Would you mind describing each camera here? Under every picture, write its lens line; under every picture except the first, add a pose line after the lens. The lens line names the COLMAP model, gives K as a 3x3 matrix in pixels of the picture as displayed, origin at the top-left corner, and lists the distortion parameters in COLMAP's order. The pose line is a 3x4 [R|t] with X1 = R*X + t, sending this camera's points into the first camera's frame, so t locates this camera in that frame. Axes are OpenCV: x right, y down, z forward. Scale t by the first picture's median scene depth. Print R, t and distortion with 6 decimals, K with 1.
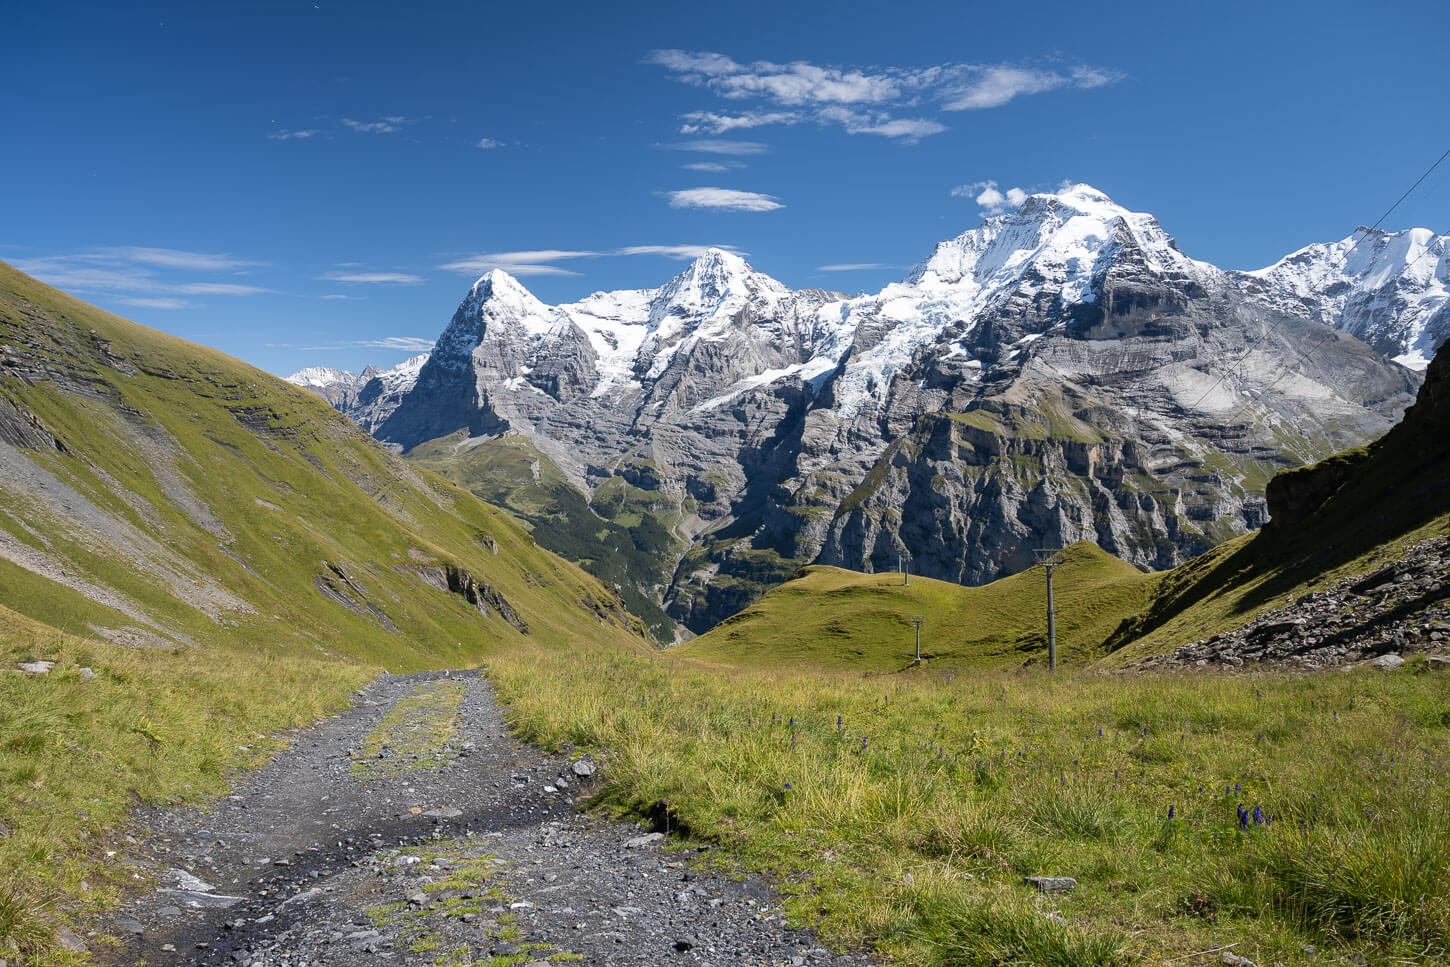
lens RADIAL K [[1022.6, 0, 725.0], [0, 1022.6, 483.5], [0, 0, 1]] dist [-0.005671, 0.001958]
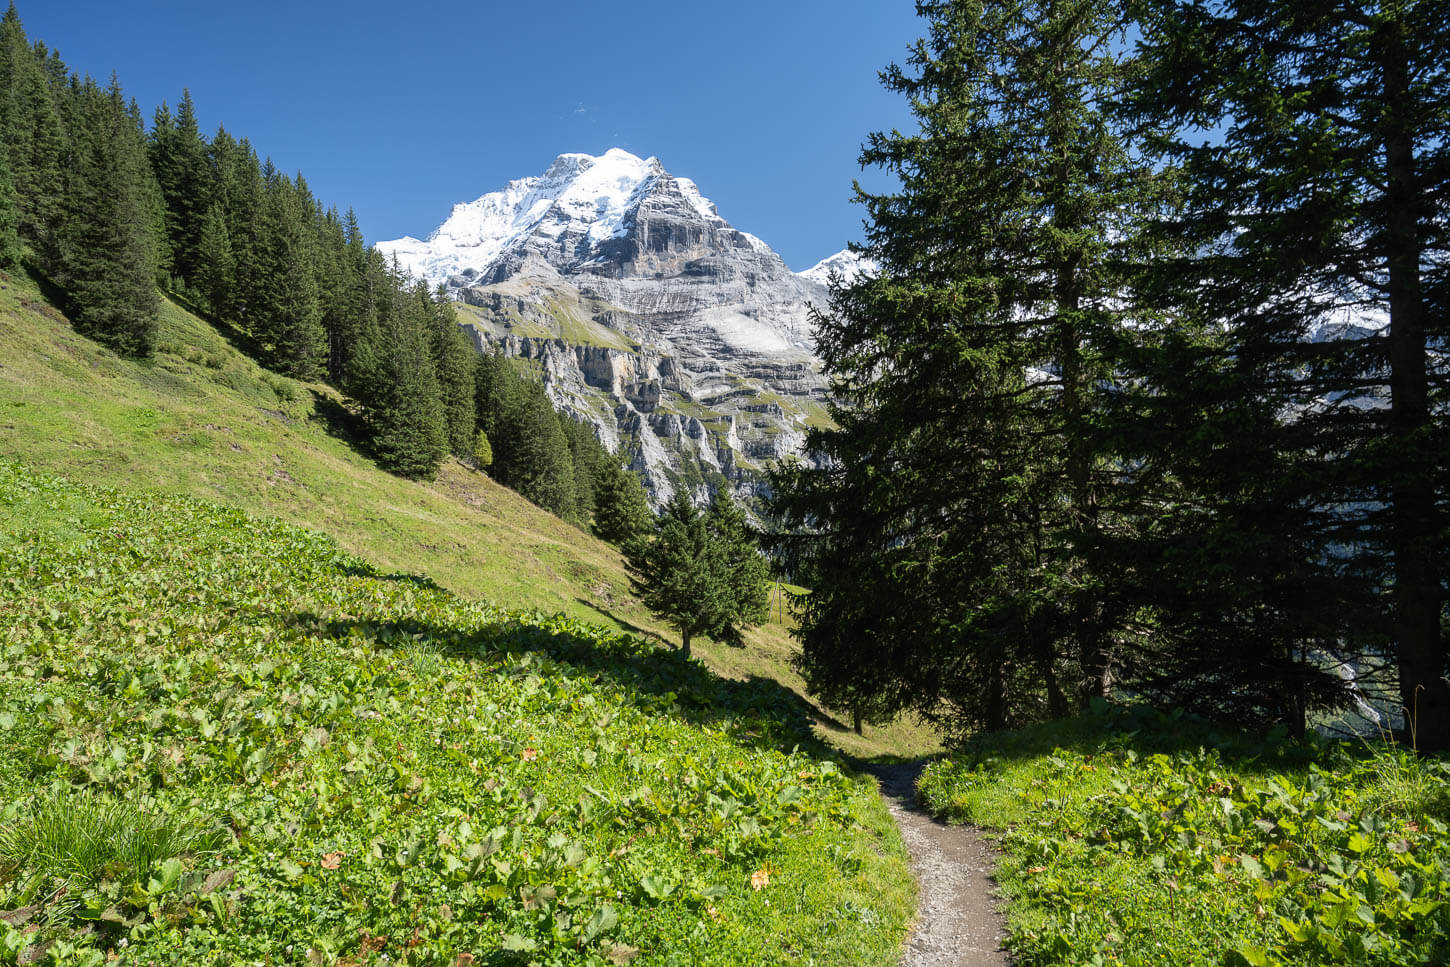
lens RADIAL K [[1022.6, 0, 725.0], [0, 1022.6, 483.5], [0, 0, 1]] dist [-0.005671, 0.001958]
pose [[0.914597, -0.010324, 0.404235, 0.093819], [0.038679, 0.997324, -0.062041, 0.066173], [-0.402513, 0.072378, 0.912549, 0.221318]]
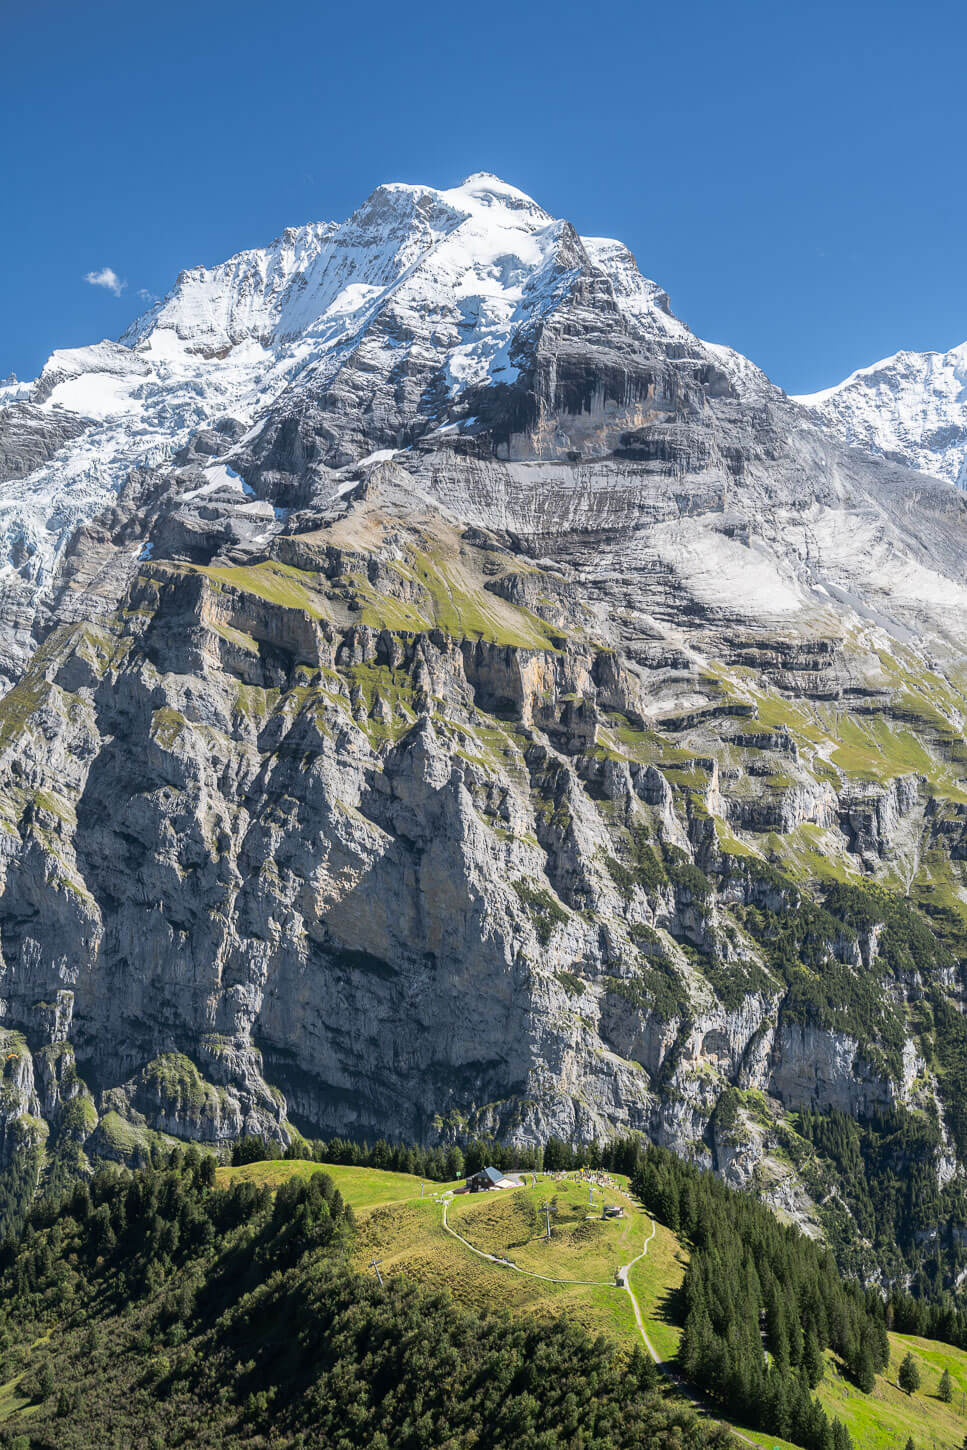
lens RADIAL K [[2093.1, 0, 488.3], [0, 2093.1, 721.9], [0, 0, 1]] dist [0.010015, 0.023537]
pose [[0.938994, 0.027312, 0.342848, 0.029954], [-0.004526, 0.997737, -0.067086, 0.033284], [-0.343904, 0.061441, 0.936992, 0.126418]]
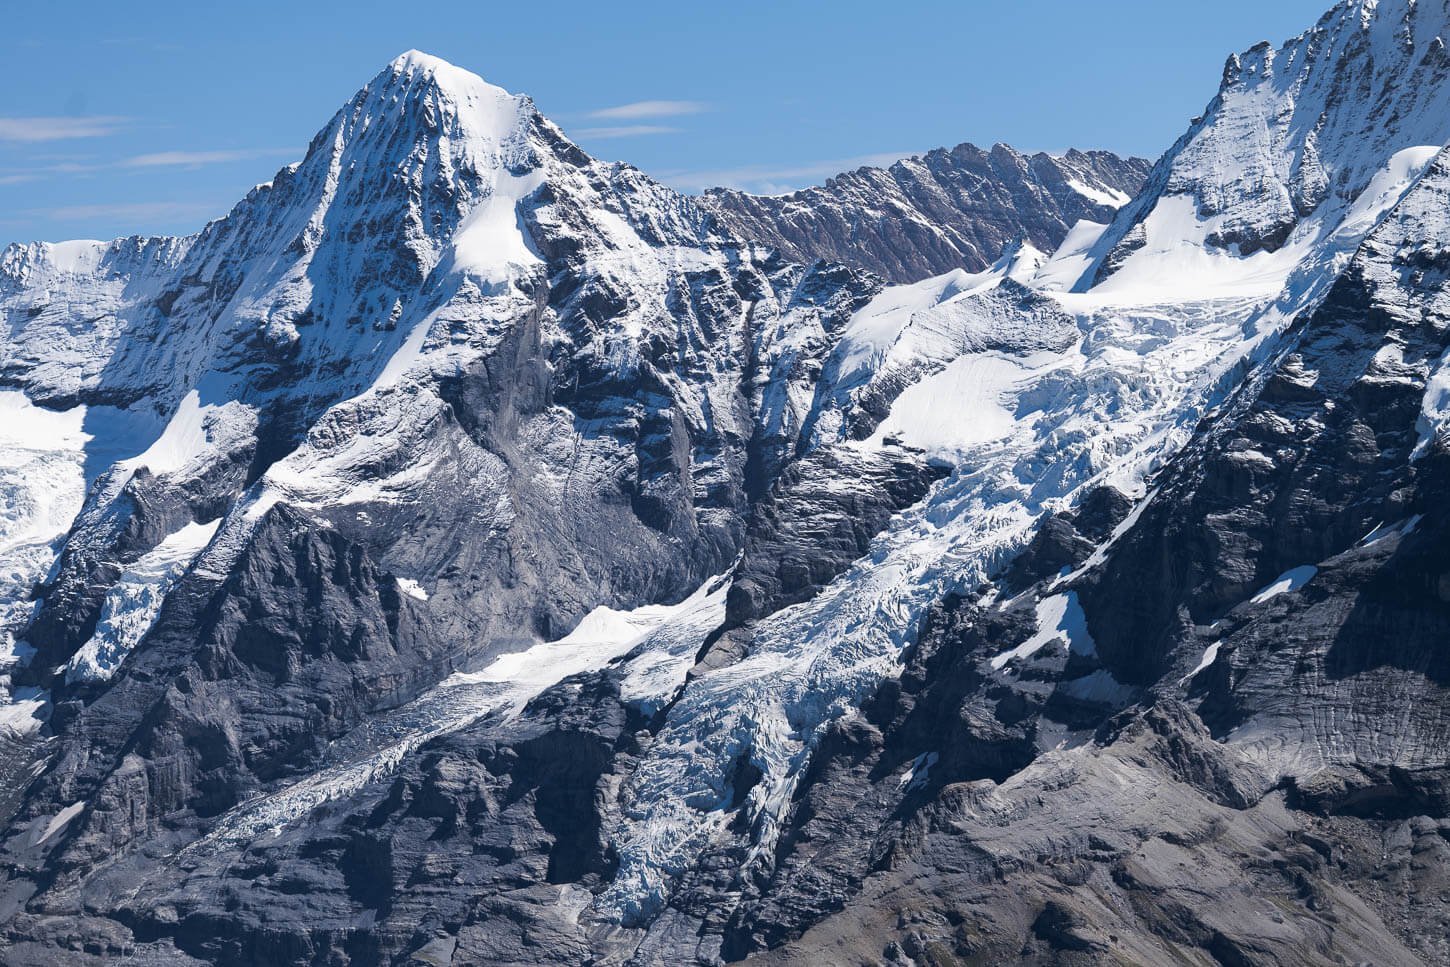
lens RADIAL K [[5601.7, 0, 725.0], [0, 5601.7, 483.5], [0, 0, 1]] dist [0.945949, 2.837843]
pose [[0.993082, -0.054648, -0.103933, 0.293982], [0.047793, 0.996585, -0.067337, -0.077552], [0.107258, 0.061904, 0.992302, -0.367973]]
